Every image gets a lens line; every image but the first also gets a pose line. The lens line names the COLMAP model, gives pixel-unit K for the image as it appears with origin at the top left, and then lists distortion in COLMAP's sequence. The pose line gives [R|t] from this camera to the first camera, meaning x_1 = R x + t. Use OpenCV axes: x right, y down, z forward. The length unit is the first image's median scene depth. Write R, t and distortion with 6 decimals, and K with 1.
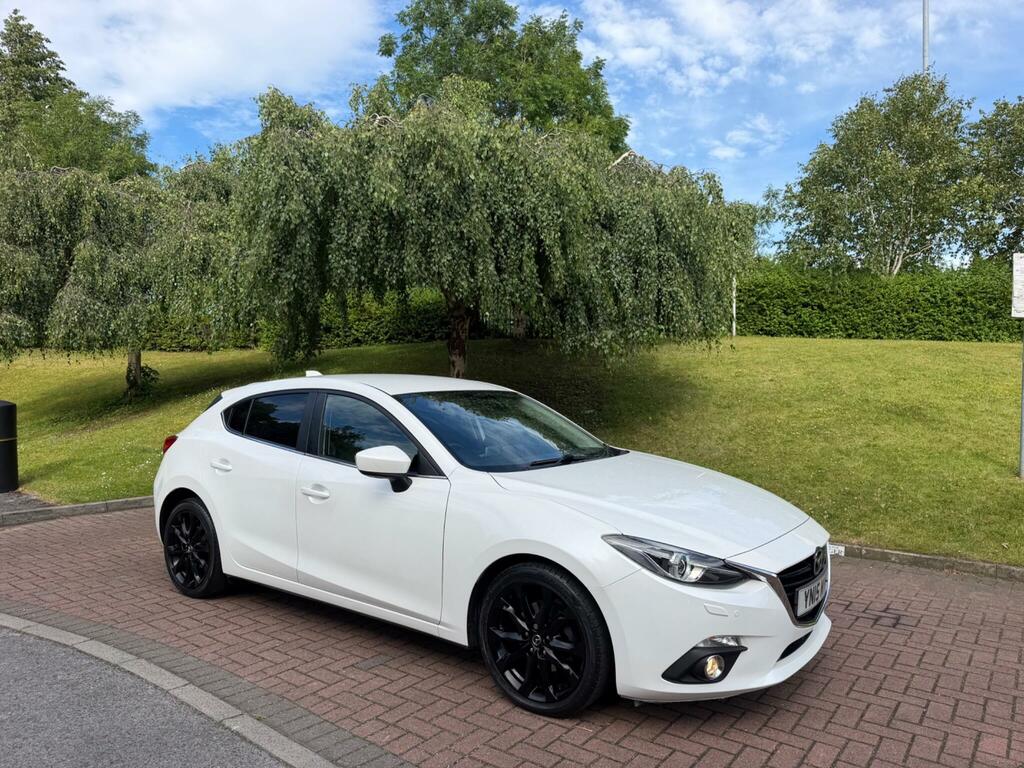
lens RADIAL K [[722.4, 0, 508.1], [0, 722.4, 392.6], [0, 0, 1]] dist [0.037474, -0.045547]
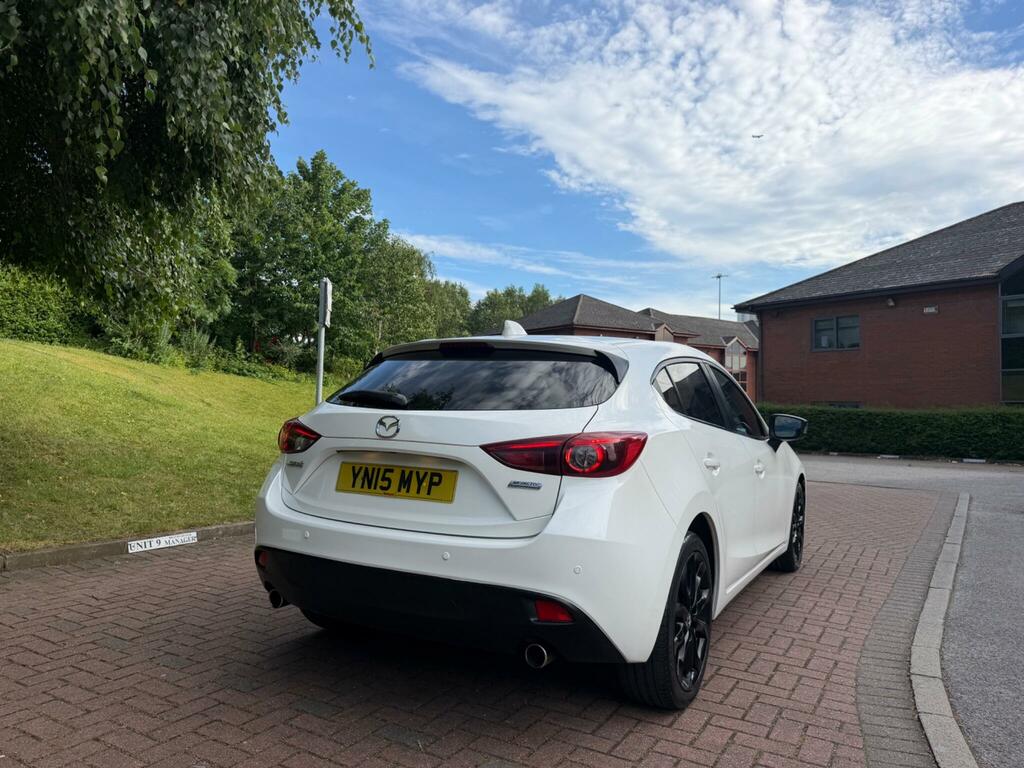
lens RADIAL K [[722.4, 0, 513.0], [0, 722.4, 385.9], [0, 0, 1]] dist [0.037474, -0.045547]
pose [[-0.126117, 0.014045, 0.991916, -0.788236], [-0.011705, 0.999809, -0.015644, 0.032123], [-0.991946, -0.013583, -0.125928, 0.961528]]
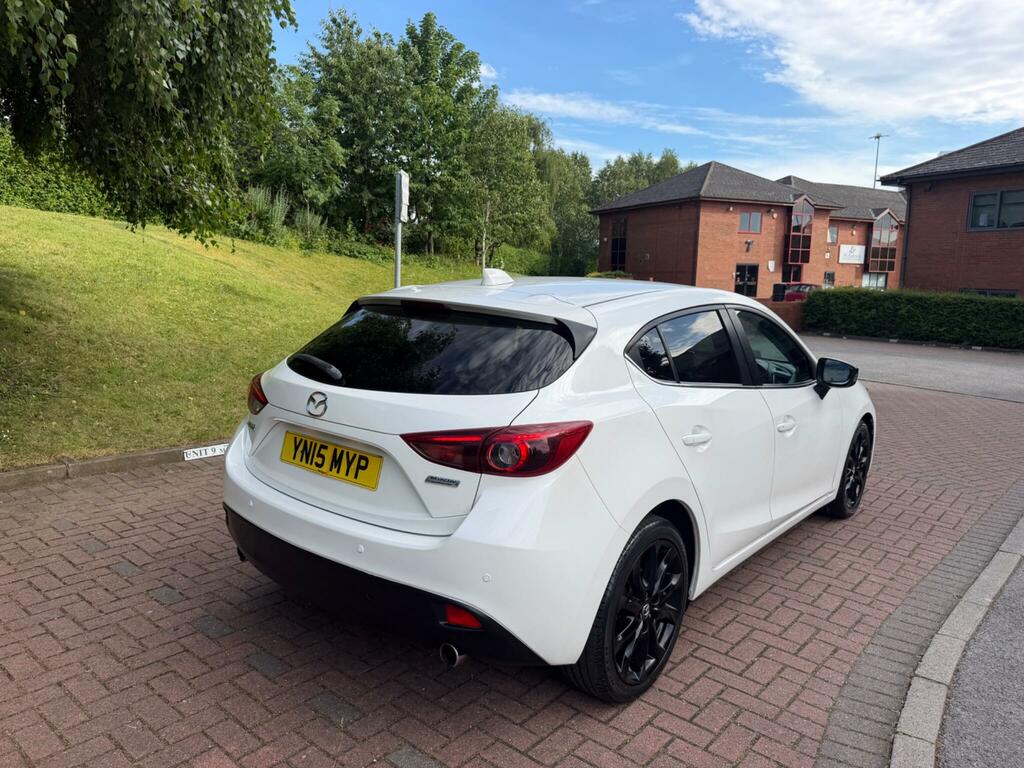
lens RADIAL K [[722.4, 0, 515.3], [0, 722.4, 390.2], [0, 0, 1]] dist [0.037474, -0.045547]
pose [[0.043643, -0.166754, 0.985032, -0.747877], [-0.022253, 0.985565, 0.167830, -0.026795], [-0.998799, -0.029245, 0.039303, 0.855935]]
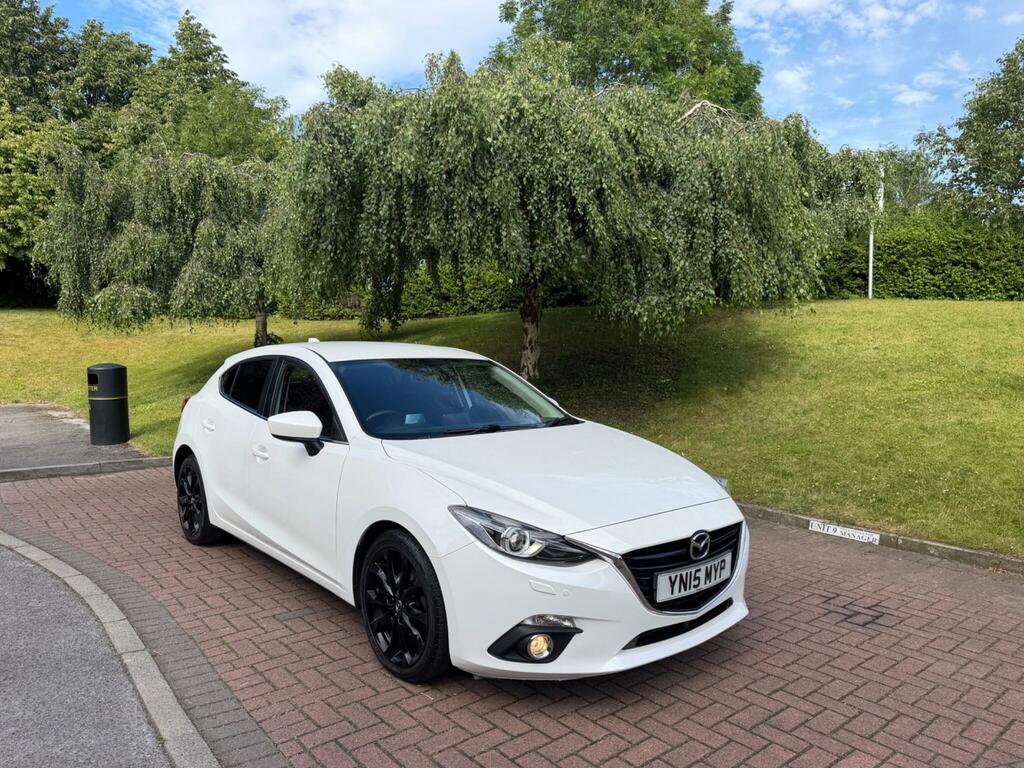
lens RADIAL K [[722.4, 0, 507.5], [0, 722.4, 387.9], [0, 0, 1]] dist [0.037474, -0.045547]
pose [[0.975316, 0.015658, -0.220258, 0.210187], [-0.007190, 0.999206, 0.039193, -0.000224], [0.220697, -0.036642, 0.974654, 0.033173]]
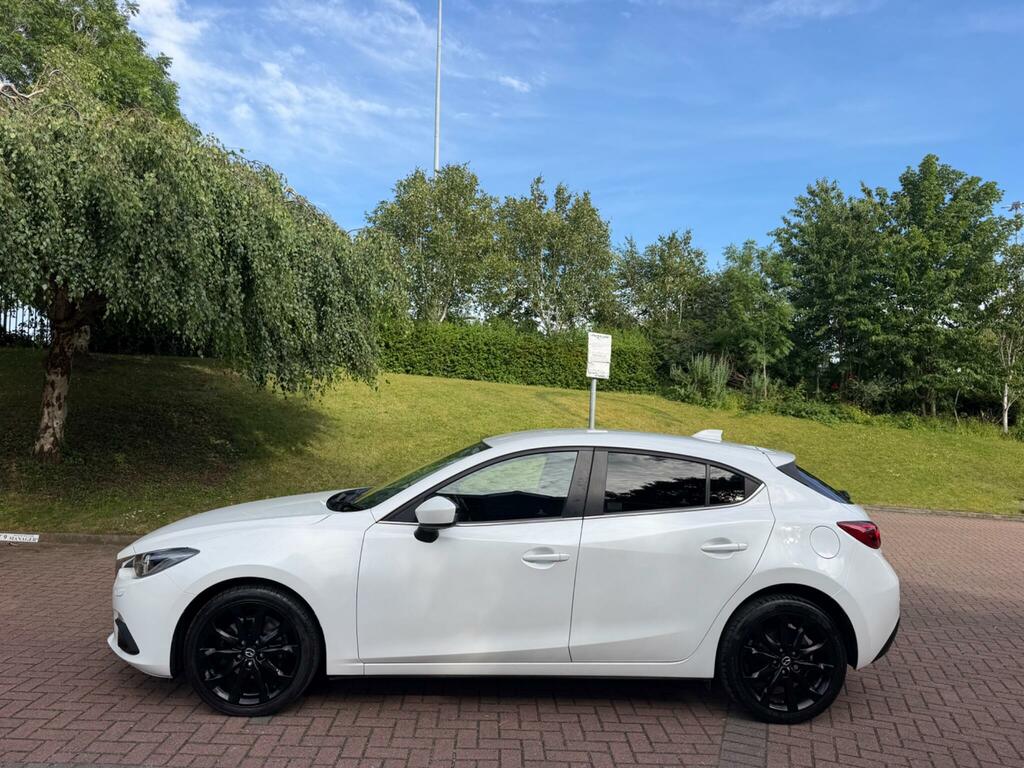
lens RADIAL K [[722.4, 0, 510.9], [0, 722.4, 396.2], [0, 0, 1]] dist [0.037474, -0.045547]
pose [[0.776853, 0.037298, 0.628577, -0.343099], [-0.023429, 0.999265, -0.030338, -0.022727], [-0.629246, 0.008841, 0.777156, 0.015920]]
